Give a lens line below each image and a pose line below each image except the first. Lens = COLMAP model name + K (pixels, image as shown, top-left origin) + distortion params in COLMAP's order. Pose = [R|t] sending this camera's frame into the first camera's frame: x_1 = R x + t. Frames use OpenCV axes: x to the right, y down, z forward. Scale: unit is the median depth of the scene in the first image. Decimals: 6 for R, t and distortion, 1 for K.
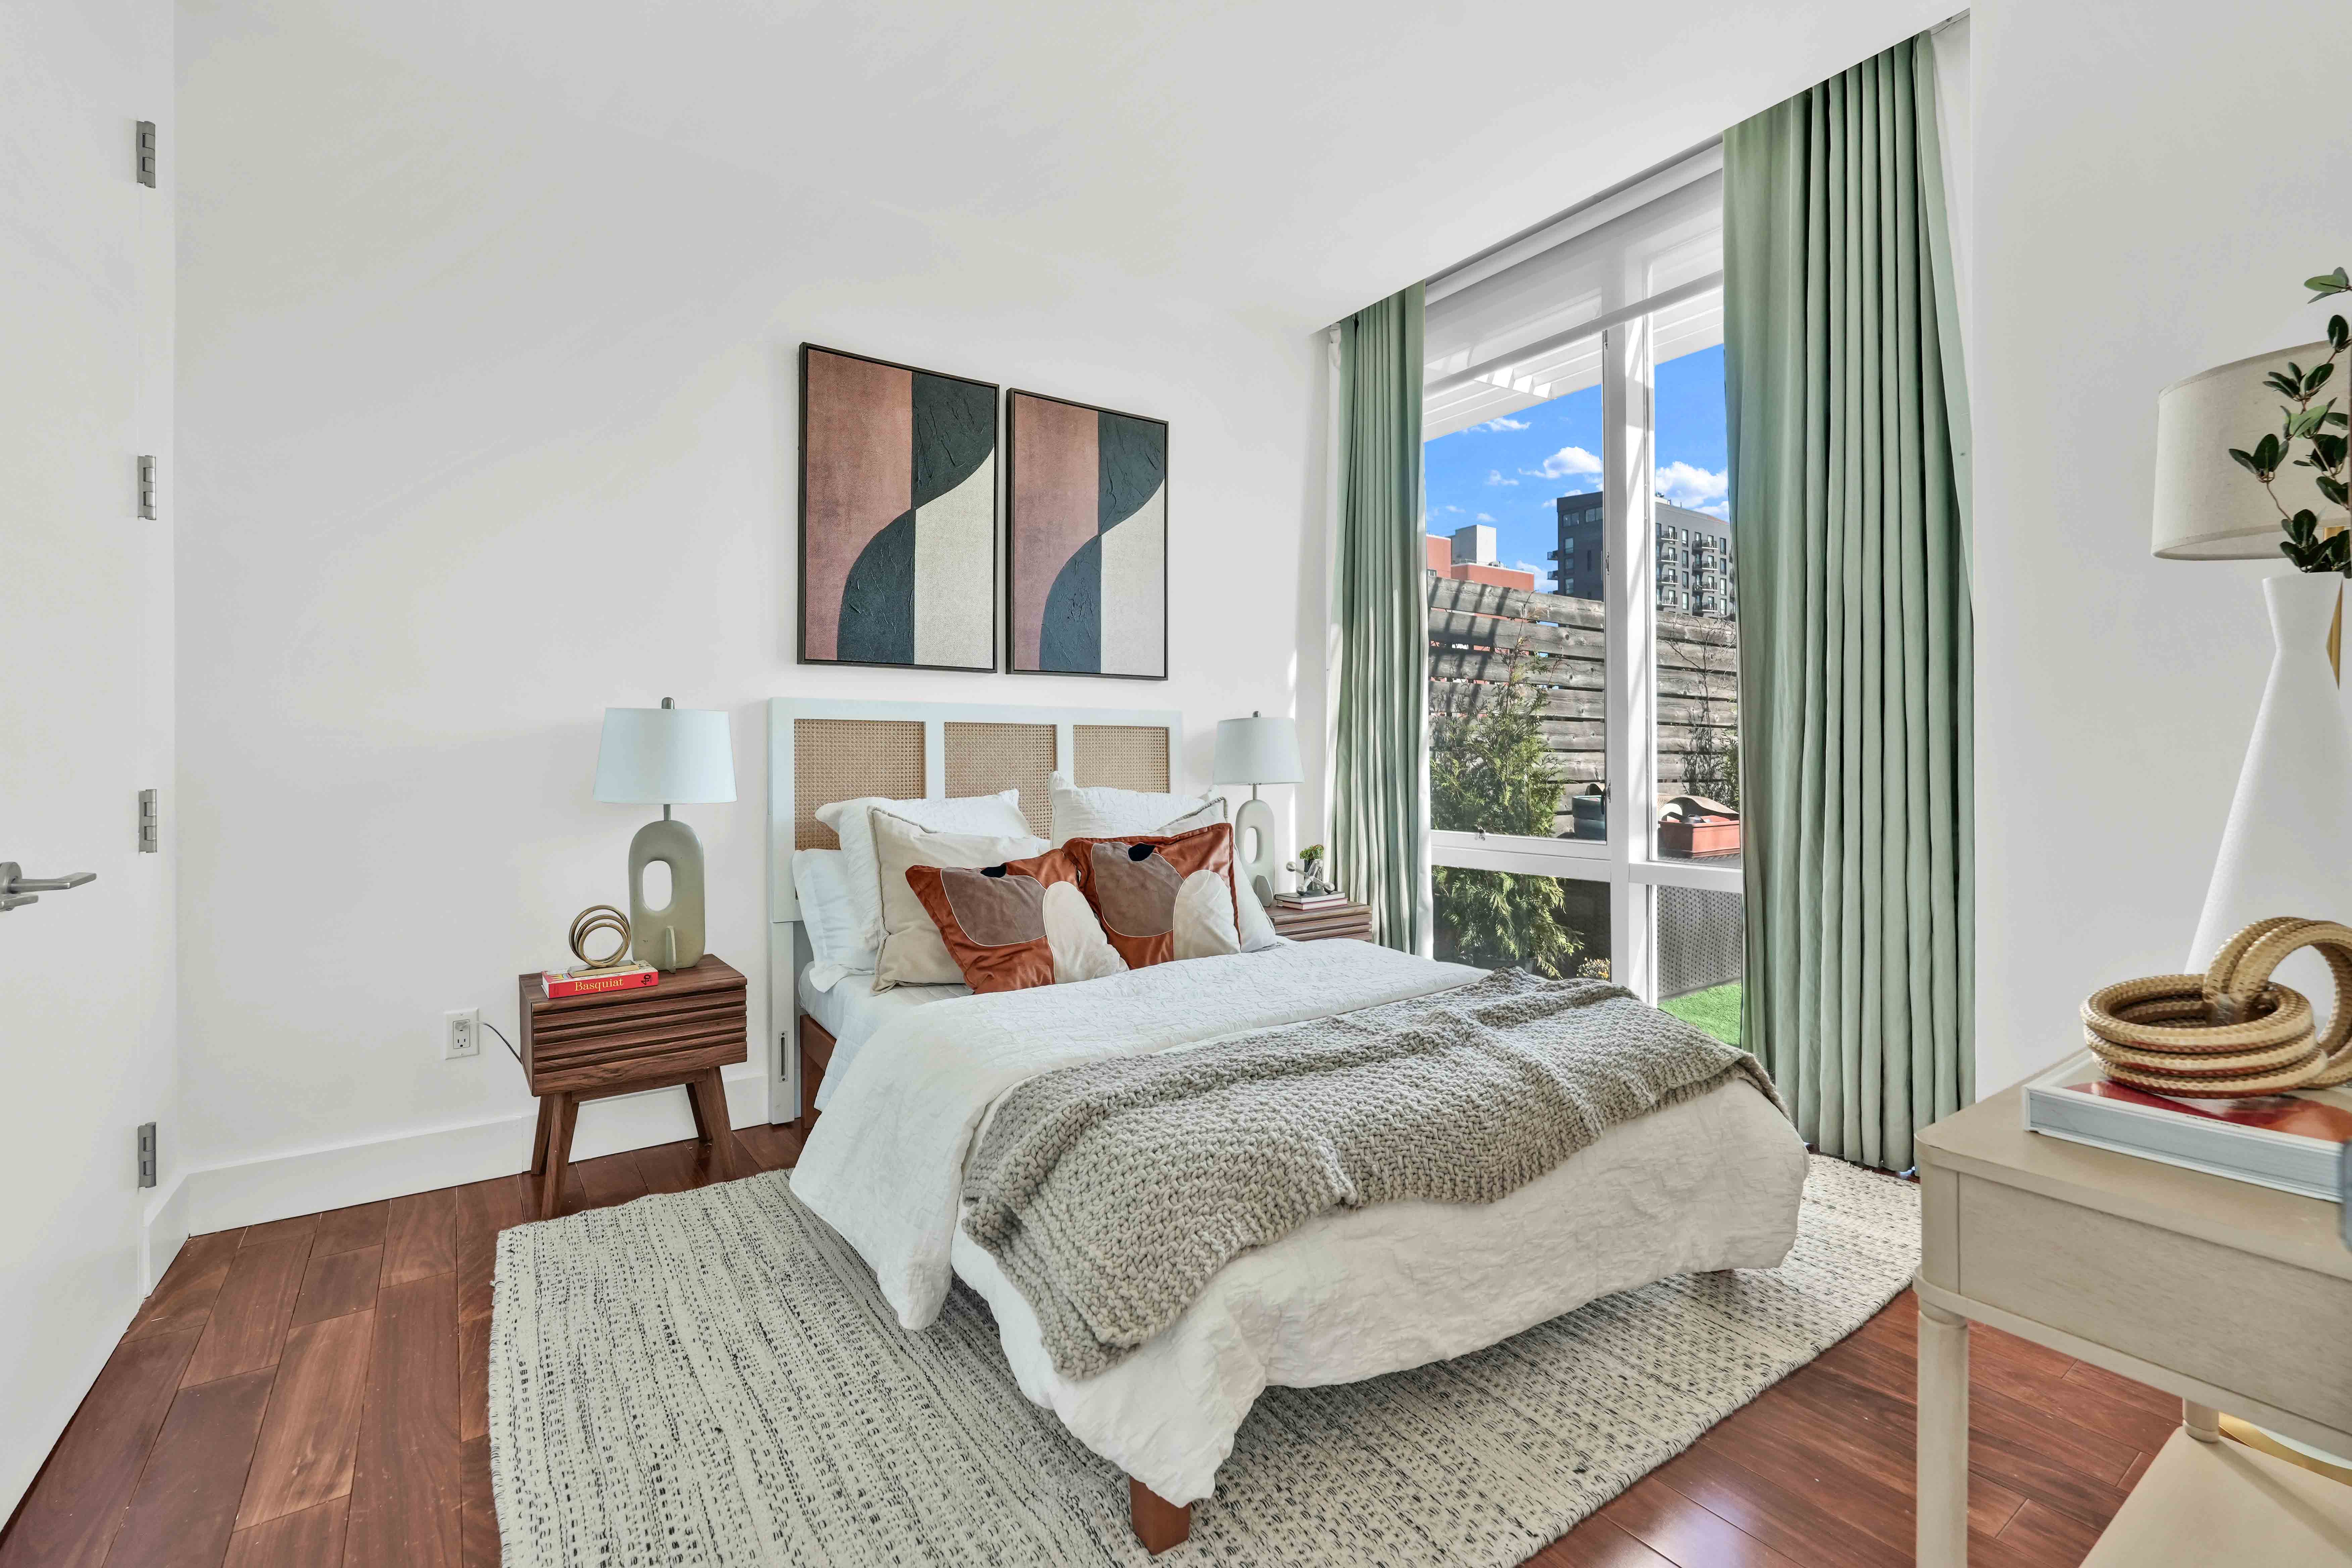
lens RADIAL K [[1033.8, 0, 1176.9], [0, 1033.8, 772.0], [0, 0, 1]] dist [-0.003119, 0.000739]
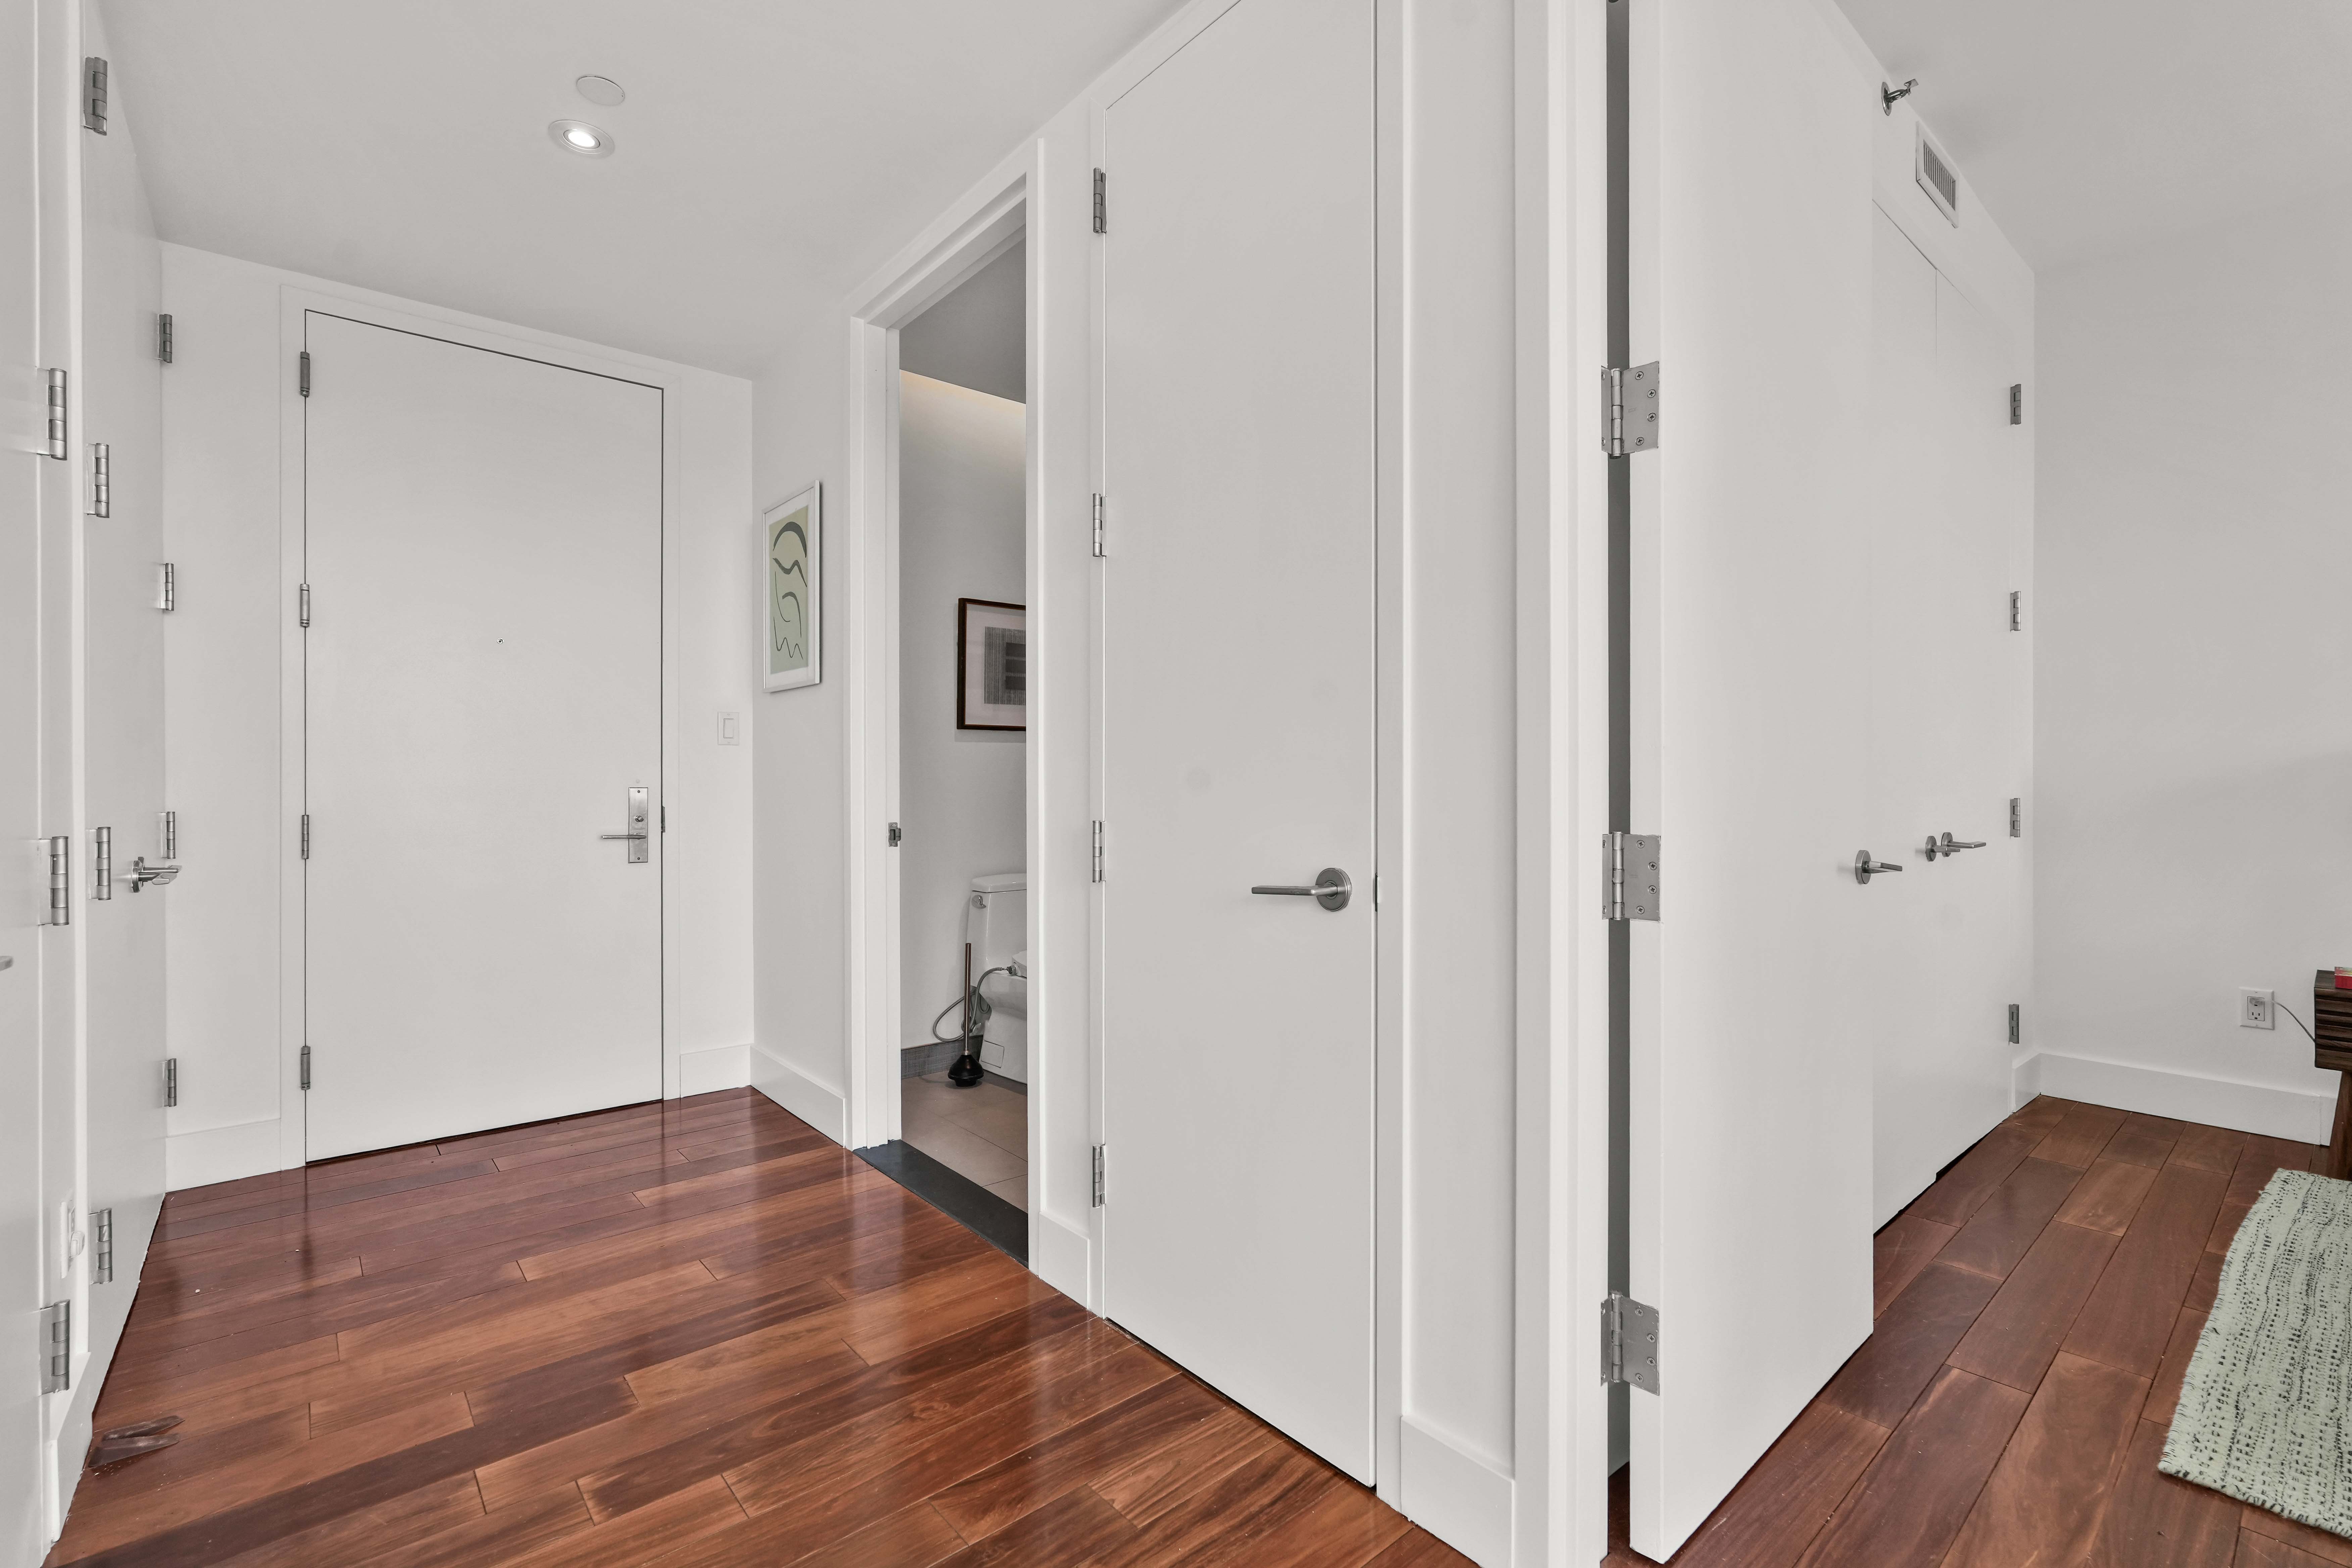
lens RADIAL K [[1033.8, 0, 1175.0], [0, 1033.8, 786.3], [0, 0, 1]] dist [-0.003119, 0.000739]
pose [[0.092818, 0.001346, -0.995682, 0.501128], [-0.003322, 0.999994, 0.001042, 0.000359], [0.995678, 0.003211, 0.092822, -0.472064]]
